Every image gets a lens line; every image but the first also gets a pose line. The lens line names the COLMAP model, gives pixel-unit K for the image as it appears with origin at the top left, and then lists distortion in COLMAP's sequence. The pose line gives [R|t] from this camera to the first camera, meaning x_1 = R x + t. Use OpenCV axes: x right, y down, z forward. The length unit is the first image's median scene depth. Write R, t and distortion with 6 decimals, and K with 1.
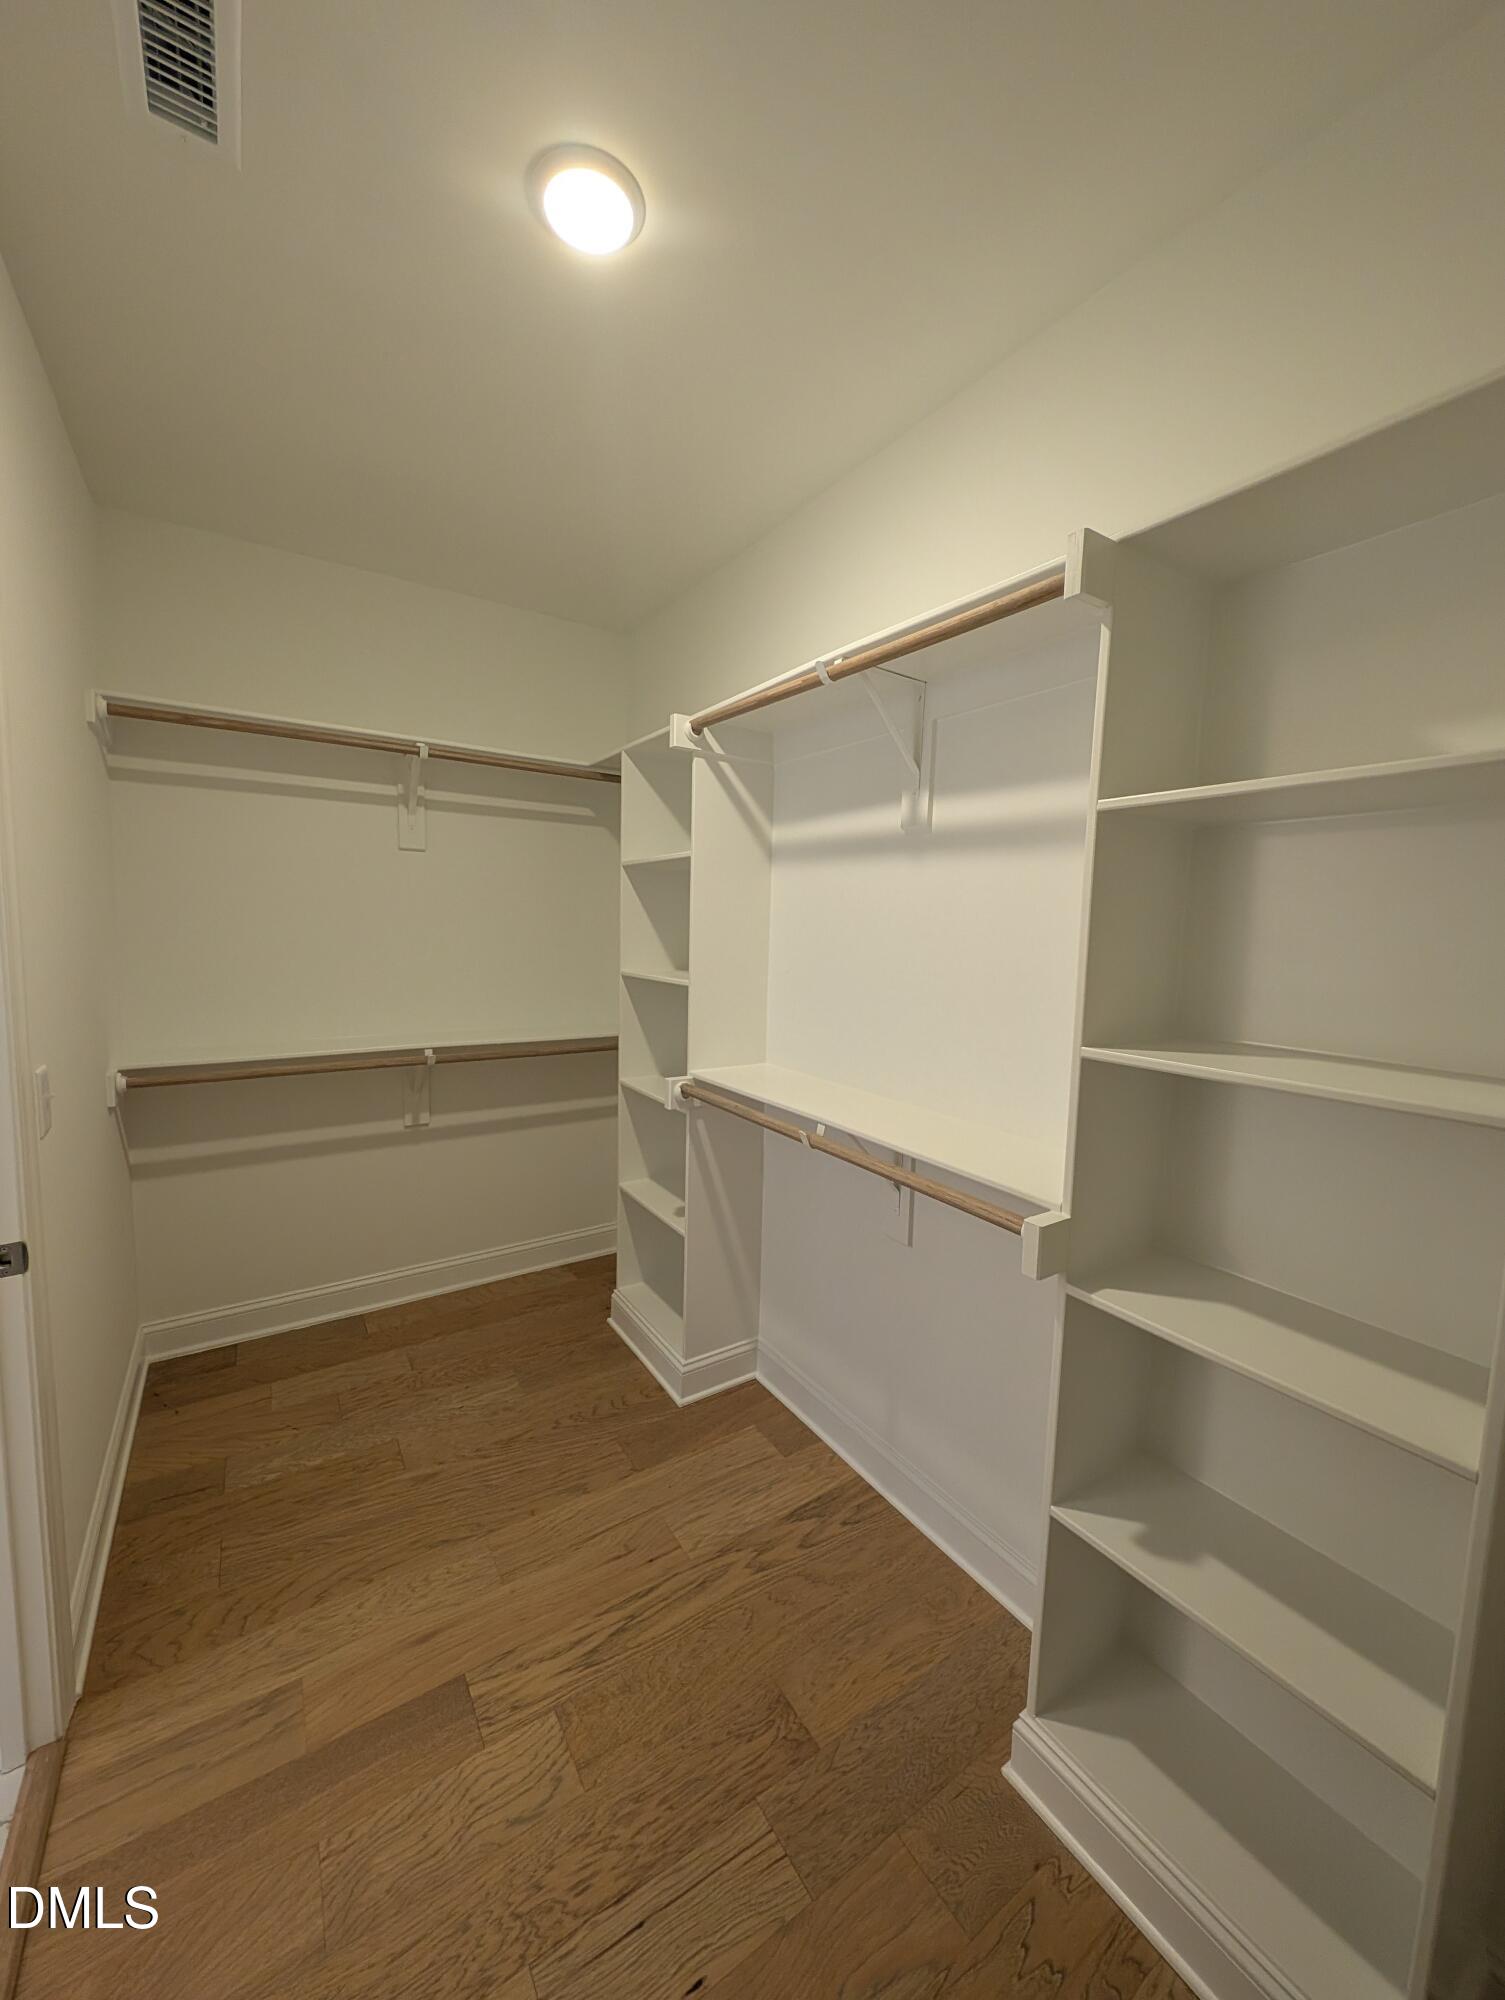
lens RADIAL K [[744.6, 0, 741.1], [0, 744.6, 995.4], [0, 0, 1]] dist [0.002449, -0.000888]
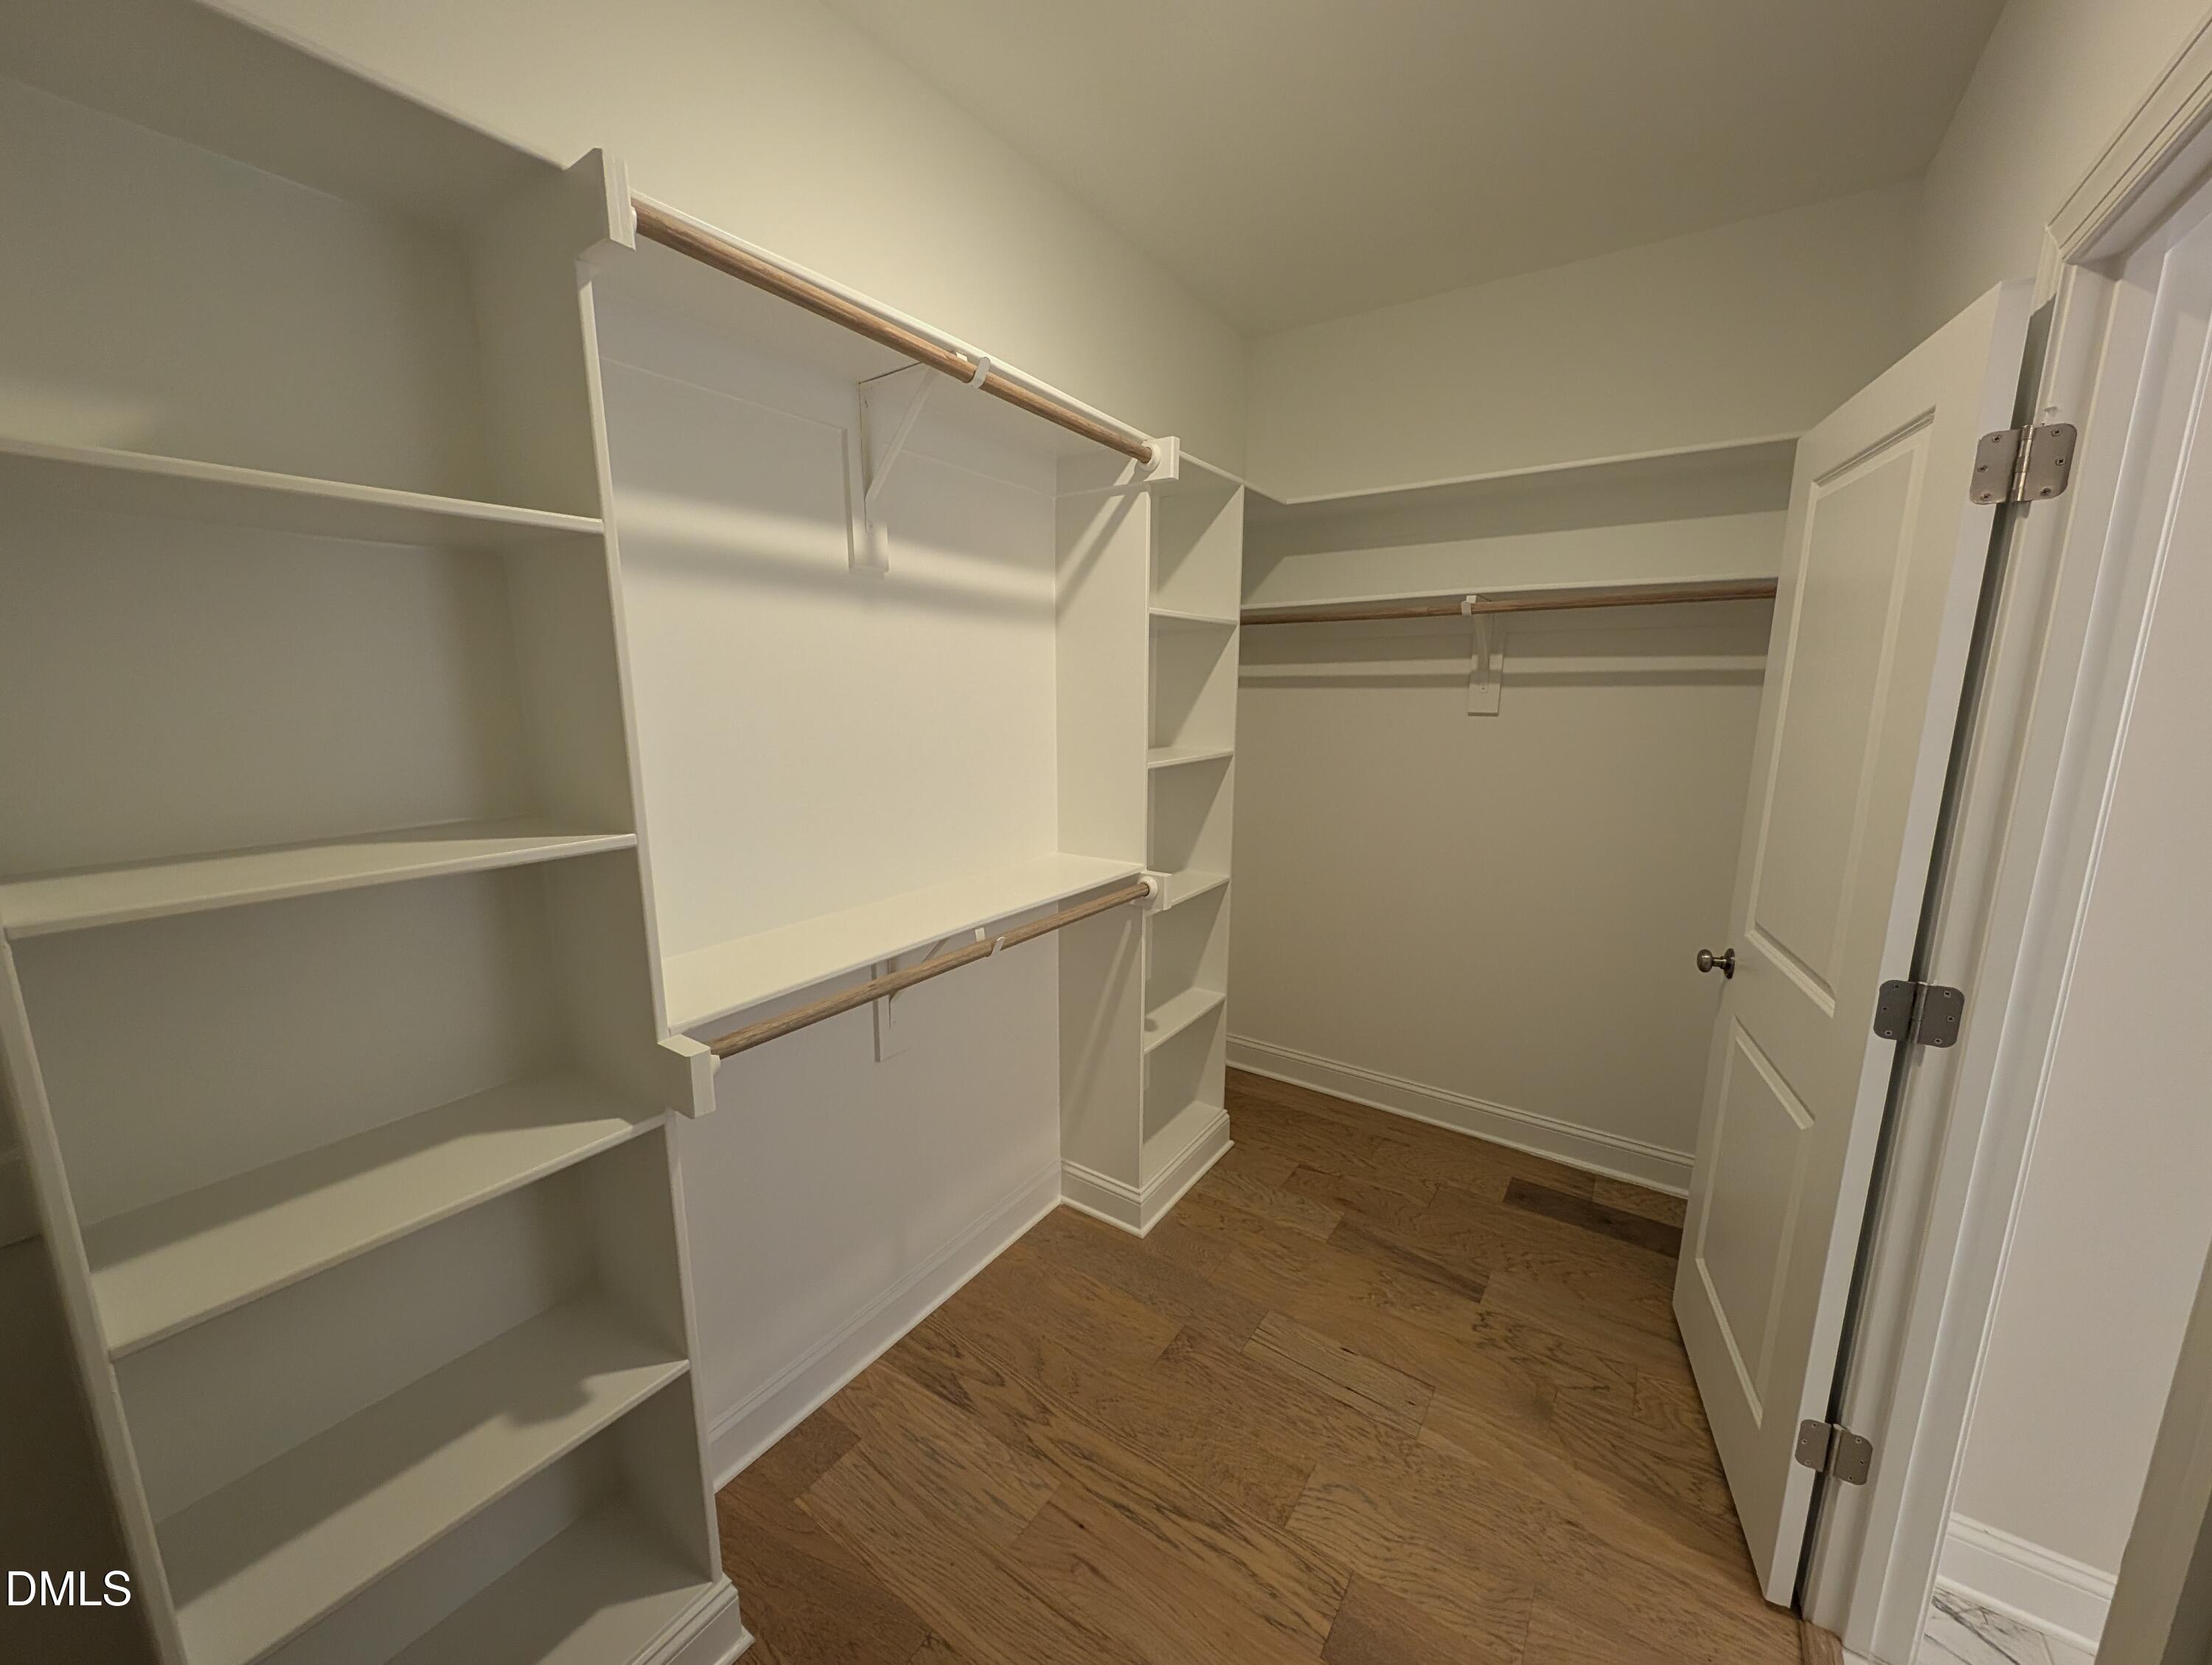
lens RADIAL K [[806.3, 0, 1103.8], [0, 806.3, 835.0], [0, 0, 1]] dist [0.001005, -0.011686]
pose [[-0.367087, -0.191015, 0.910363, -0.820513], [0.081995, 0.968234, 0.236221, -0.145894], [-0.926566, 0.161358, -0.339764, 1.250633]]
